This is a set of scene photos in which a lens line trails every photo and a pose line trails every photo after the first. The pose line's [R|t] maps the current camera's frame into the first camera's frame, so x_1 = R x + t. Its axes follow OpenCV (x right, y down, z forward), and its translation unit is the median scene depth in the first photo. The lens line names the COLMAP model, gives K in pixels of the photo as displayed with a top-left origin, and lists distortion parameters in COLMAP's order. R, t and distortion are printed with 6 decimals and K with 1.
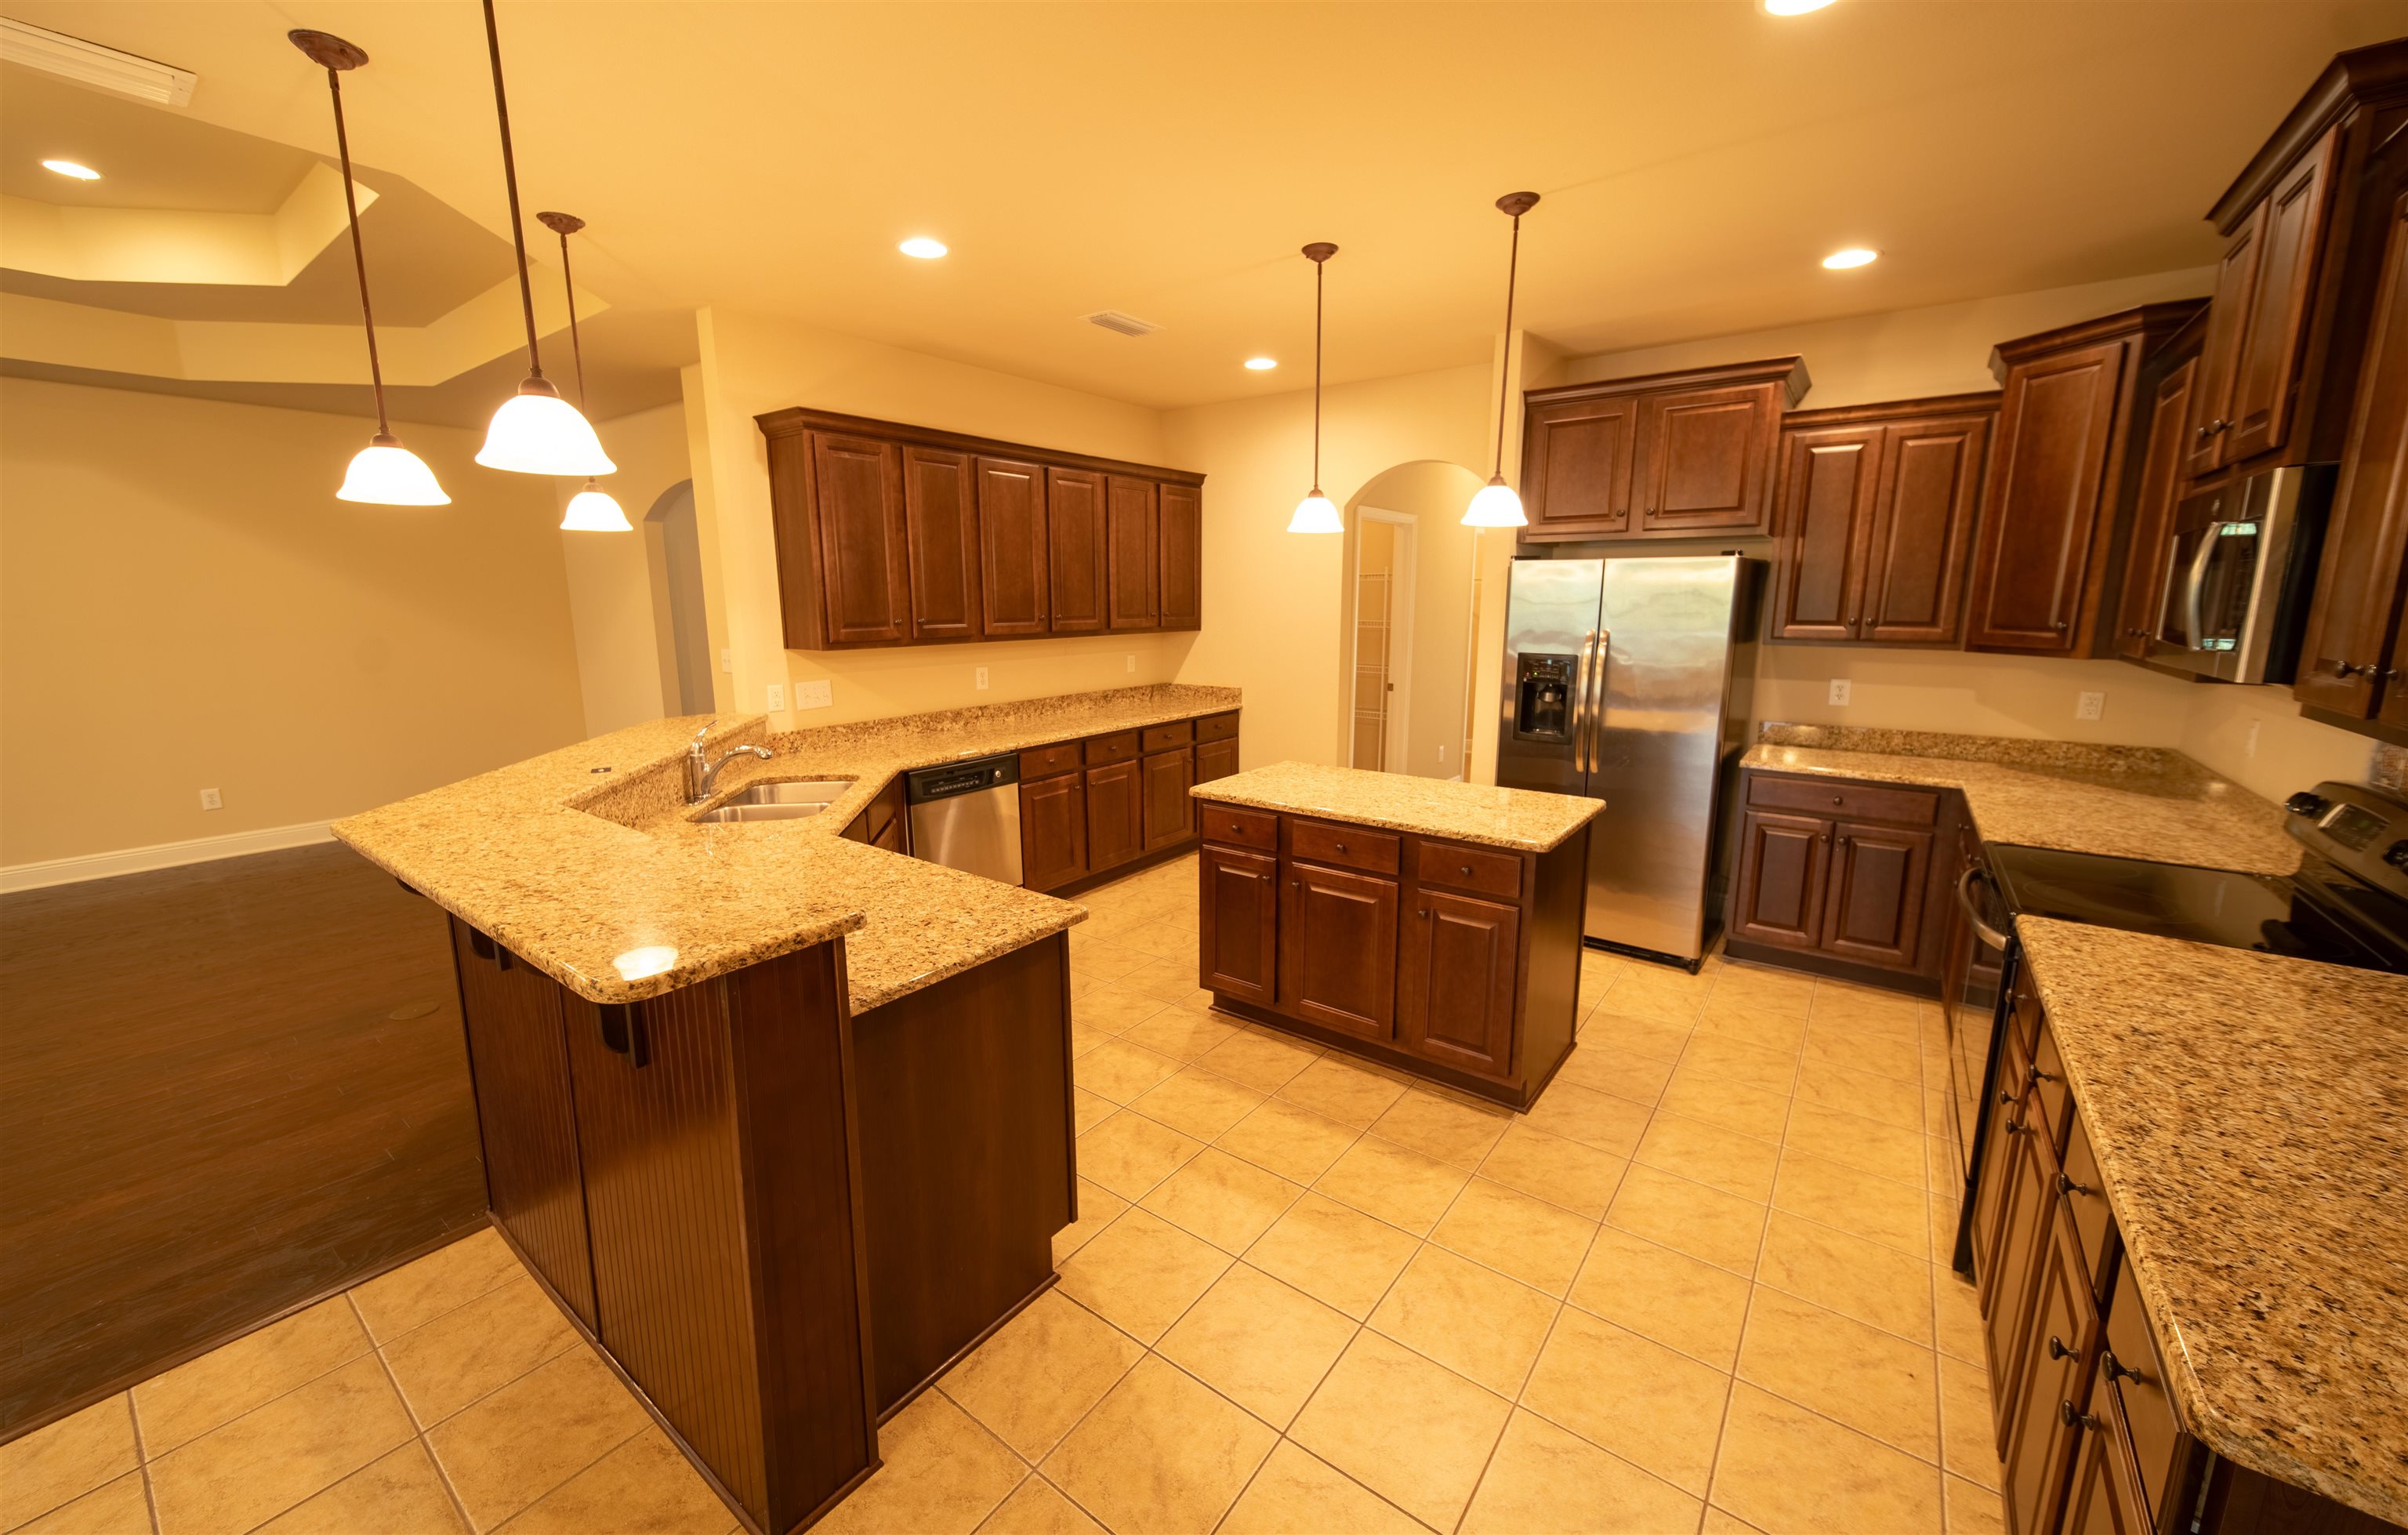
lens RADIAL K [[912.5, 0, 1188.7], [0, 912.5, 764.0], [0, 0, 1]] dist [-0.001047, -0.000364]
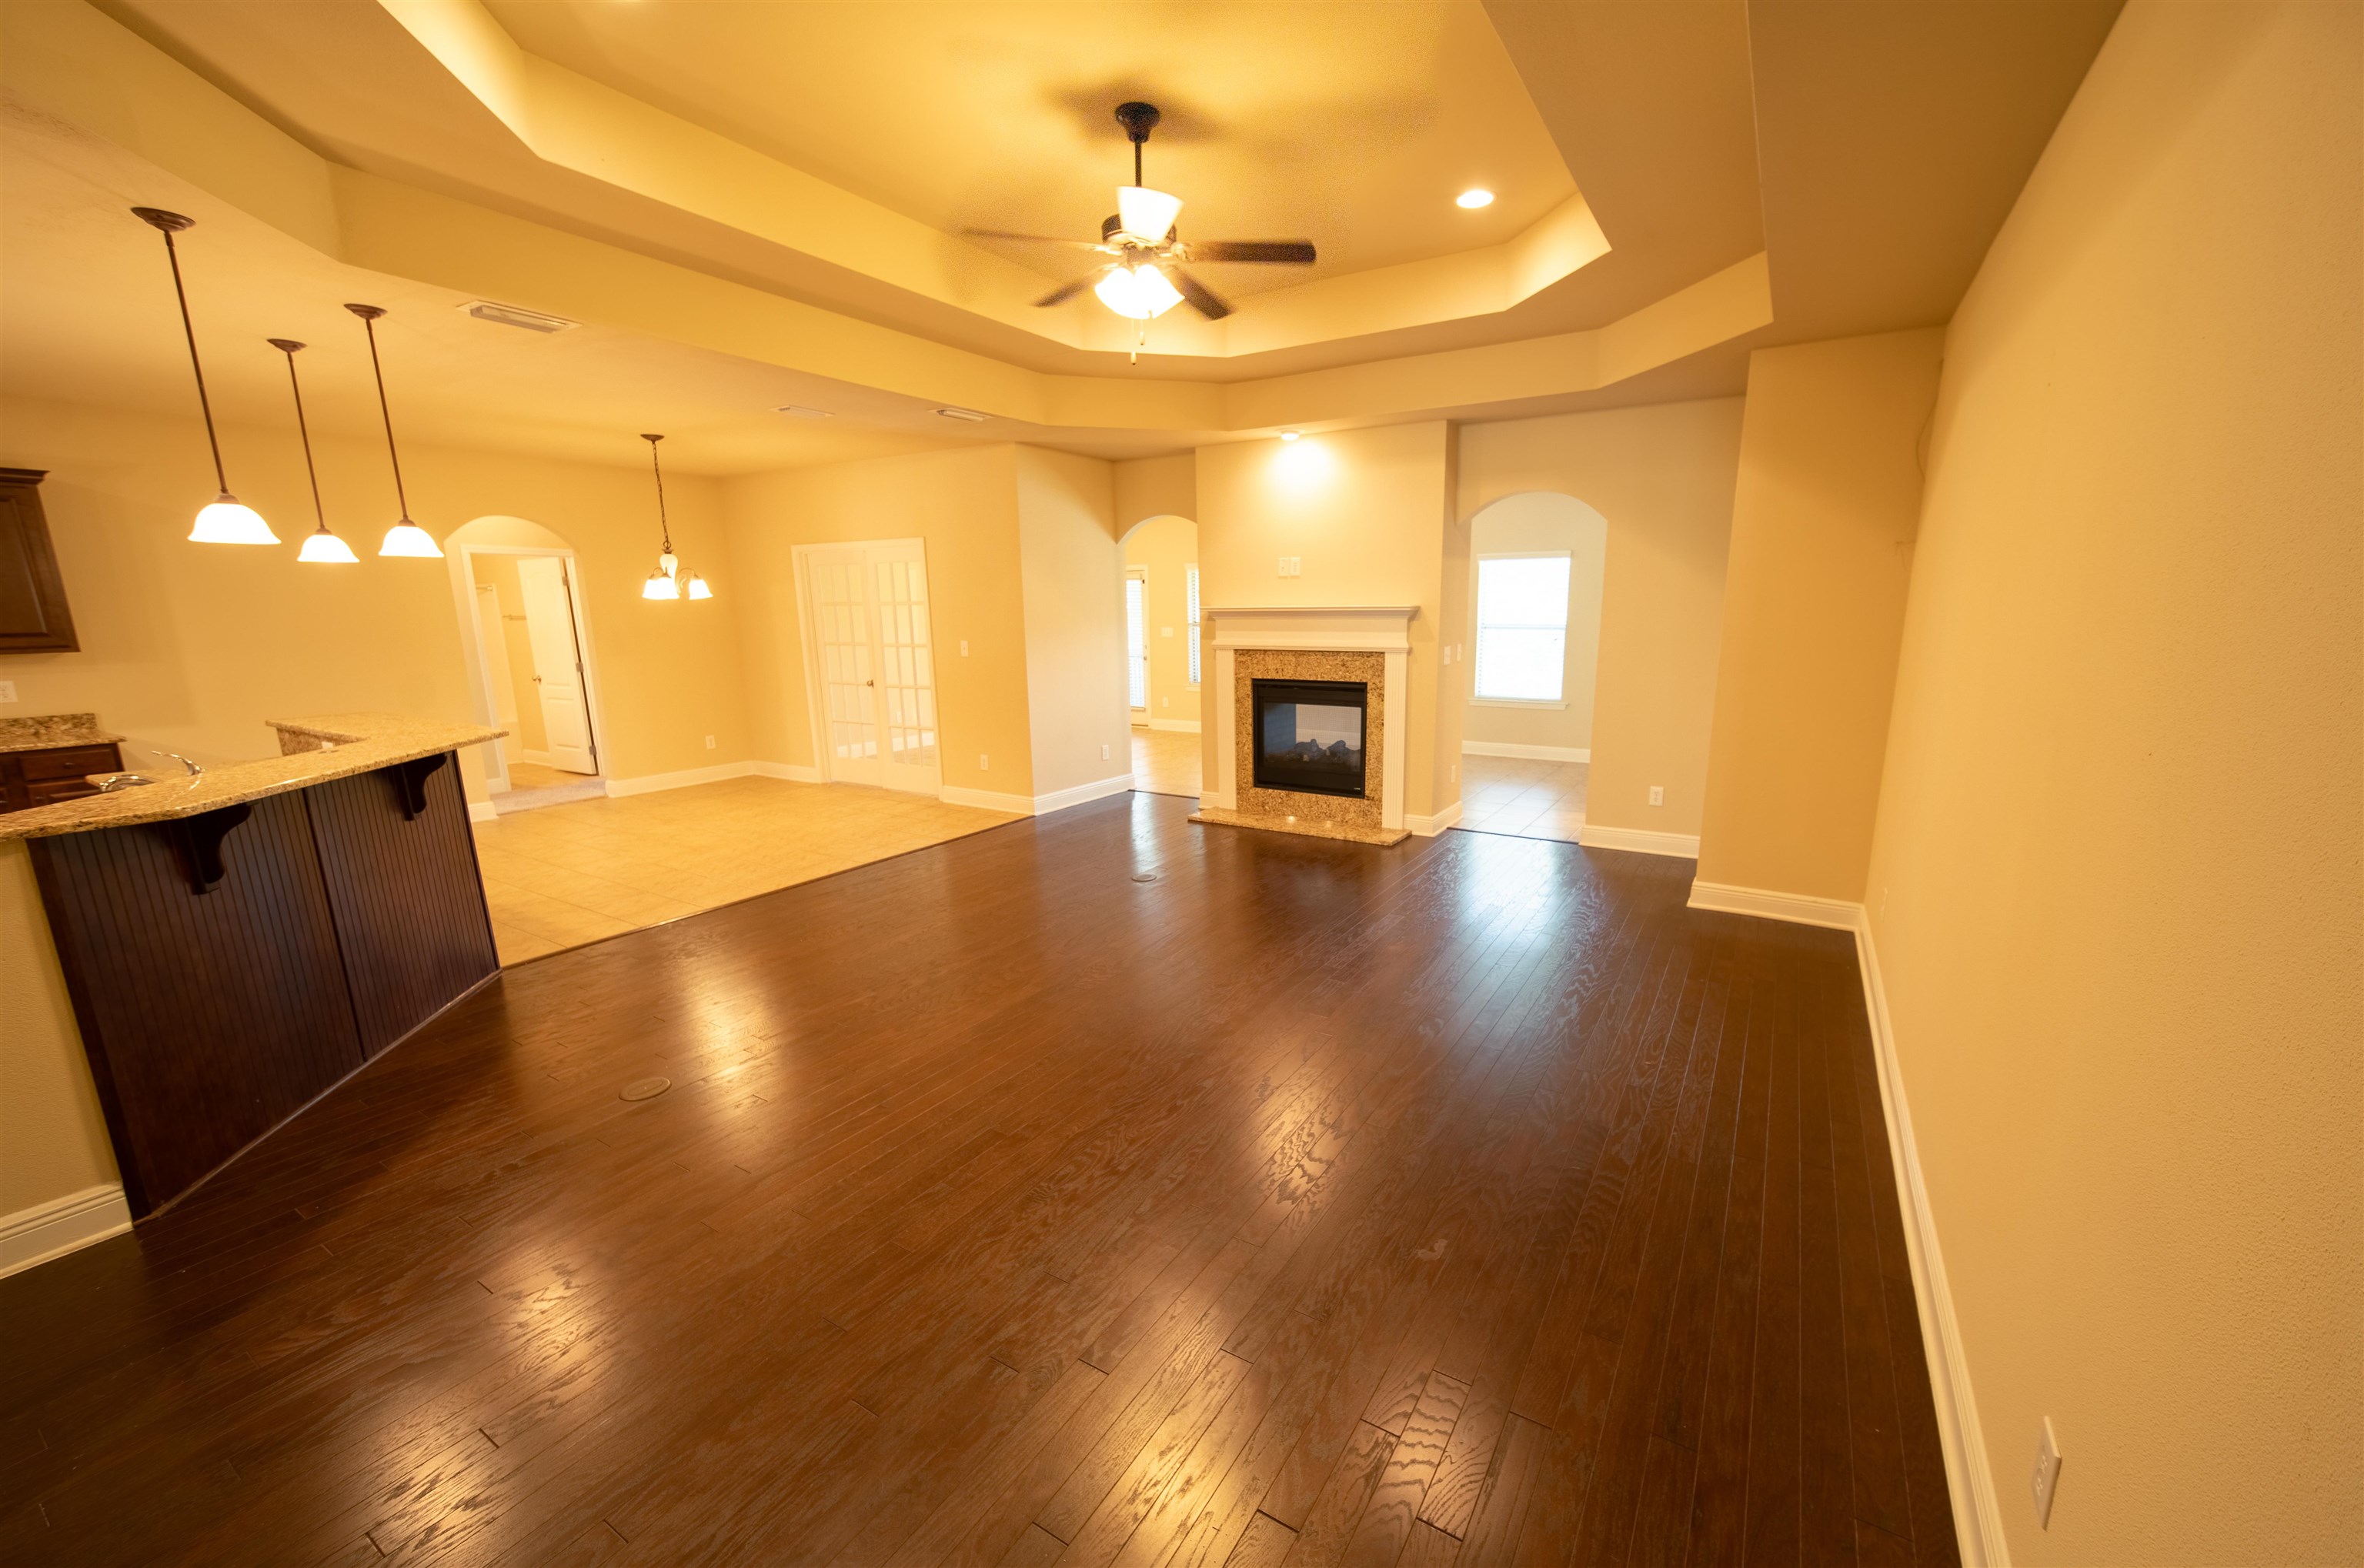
lens RADIAL K [[924.8, 0, 1252.5], [0, 924.8, 798.8], [0, 0, 1]] dist [0.002033, 0.000009]
pose [[-0.993579, 0.030493, -0.108952, -1.224356], [-0.013355, 0.924653, 0.380577, -0.298464], [0.112348, 0.379588, -0.918309, 1.621167]]
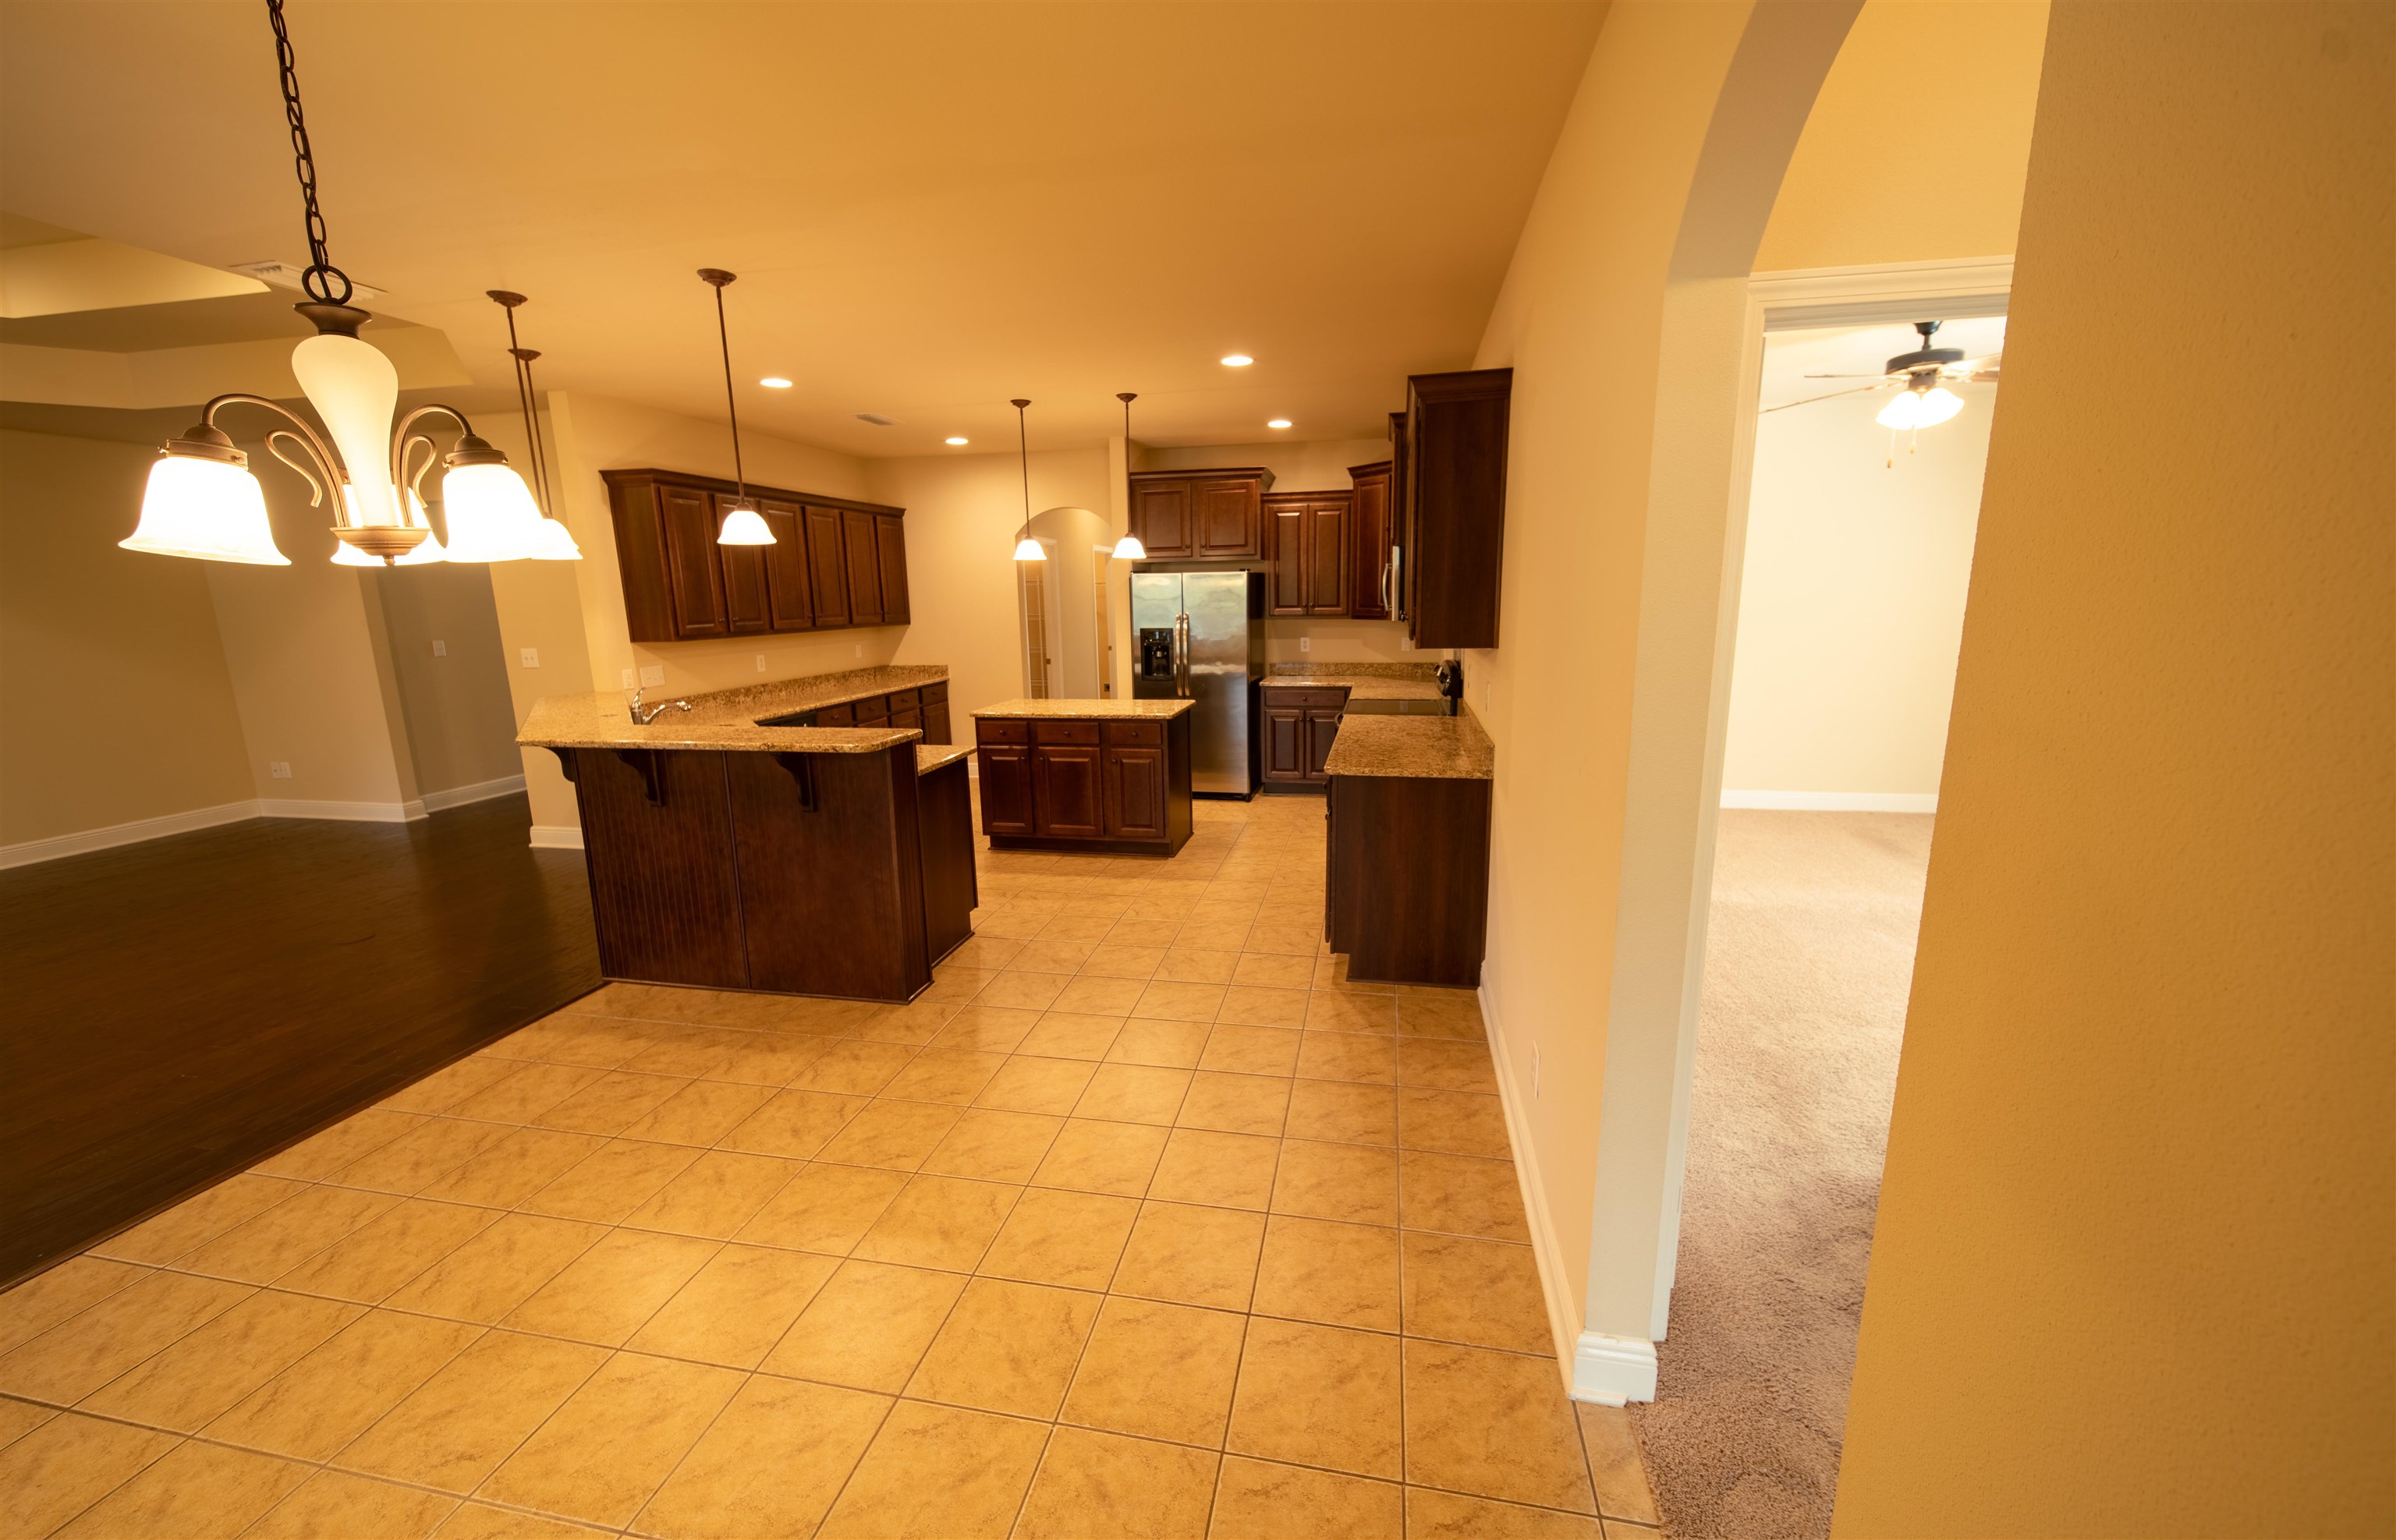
lens RADIAL K [[887.4, 0, 1205.4], [0, 887.4, 765.4], [0, 0, 1]] dist [0.000166, -0.000634]
pose [[0.899194, -0.097107, 0.426639, -0.268543], [0.095000, 0.995130, 0.026278, 0.103824], [-0.427113, 0.016902, 0.904040, -0.559246]]
